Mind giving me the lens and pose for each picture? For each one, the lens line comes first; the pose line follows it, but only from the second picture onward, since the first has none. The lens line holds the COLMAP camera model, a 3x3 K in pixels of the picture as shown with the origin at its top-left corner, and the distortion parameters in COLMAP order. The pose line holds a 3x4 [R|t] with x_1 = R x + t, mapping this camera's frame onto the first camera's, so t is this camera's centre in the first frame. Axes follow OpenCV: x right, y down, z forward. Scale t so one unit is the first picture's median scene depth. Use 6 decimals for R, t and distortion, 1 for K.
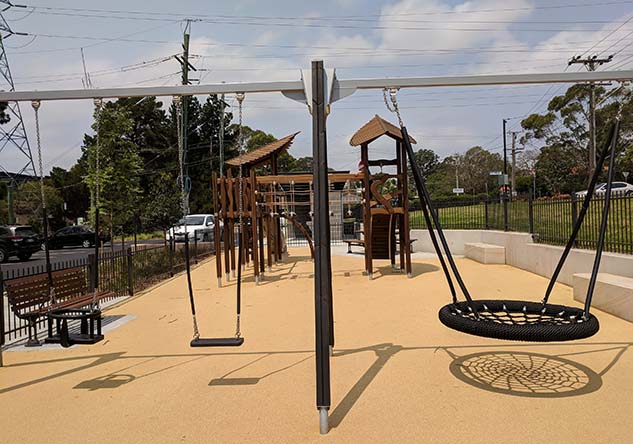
lens RADIAL K [[429.7, 0, 316.5], [0, 429.7, 222.0], [0, 0, 1]] dist [-0.002111, -0.004374]
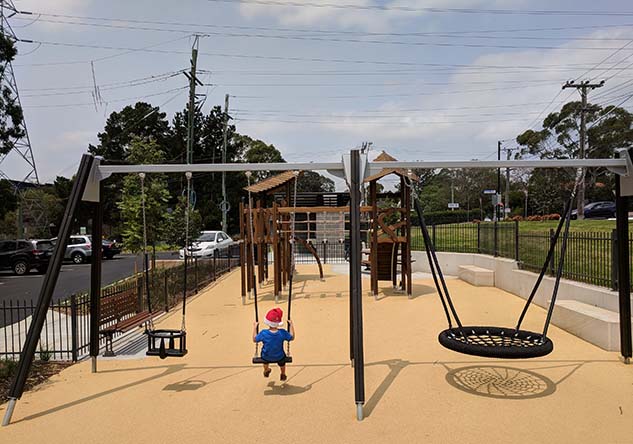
lens RADIAL K [[478.2, 0, 316.5], [0, 478.2, 222.0], [0, 0, 1]] dist [-0.001666, 0.003498]
pose [[0.998776, 0.023828, 0.043347, -0.074465], [-0.024303, 0.999650, 0.010481, -0.067018], [-0.043082, -0.011522, 0.999005, -0.207863]]
